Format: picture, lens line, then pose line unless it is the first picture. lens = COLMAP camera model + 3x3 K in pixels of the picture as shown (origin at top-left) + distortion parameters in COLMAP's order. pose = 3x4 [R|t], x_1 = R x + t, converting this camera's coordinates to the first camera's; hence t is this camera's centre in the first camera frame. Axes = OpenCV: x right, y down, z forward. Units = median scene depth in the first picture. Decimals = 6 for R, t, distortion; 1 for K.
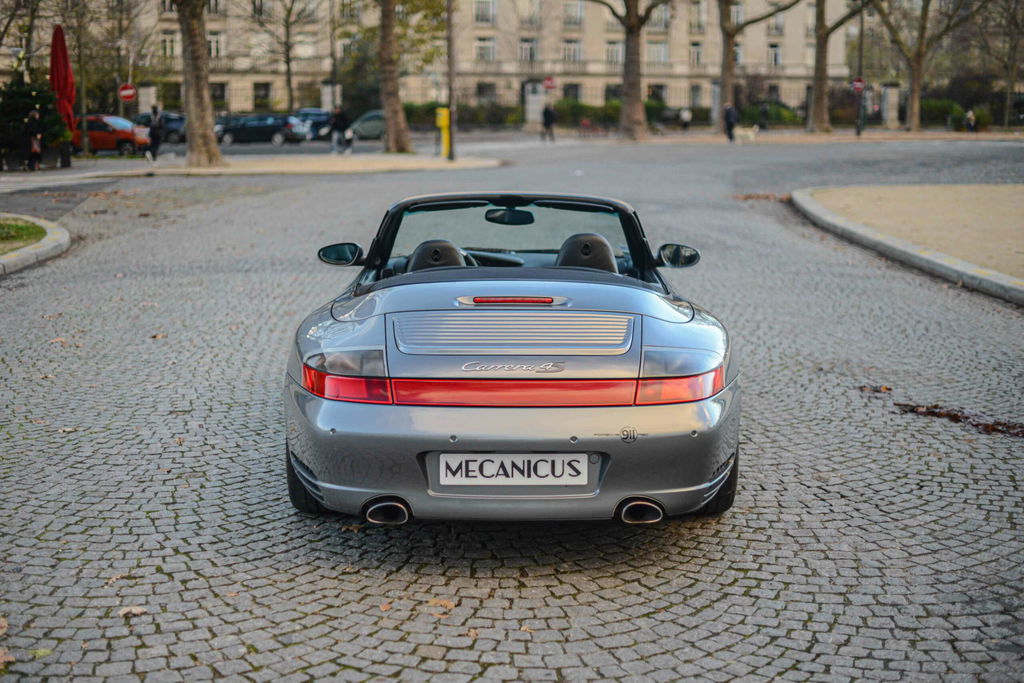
lens RADIAL K [[1514.0, 0, 512.0], [0, 1514.0, 341.5], [0, 0, 1]] dist [-0.124719, 0.014318]
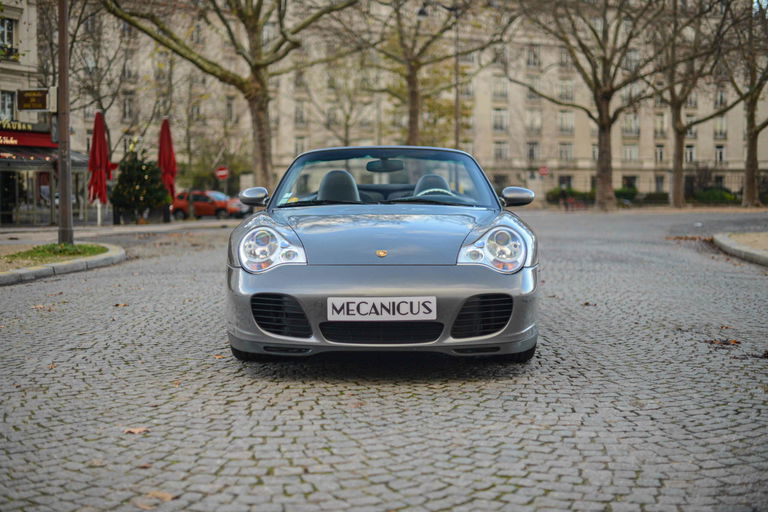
lens RADIAL K [[1135.5, 0, 384.0], [0, 1135.5, 256.0], [0, 0, 1]] dist [-0.124719, 0.014318]
pose [[0.992867, 0.004291, -0.119149, 0.076685], [-0.015963, 0.995139, -0.097176, 0.041169], [0.118152, 0.098384, 0.988110, 0.143628]]
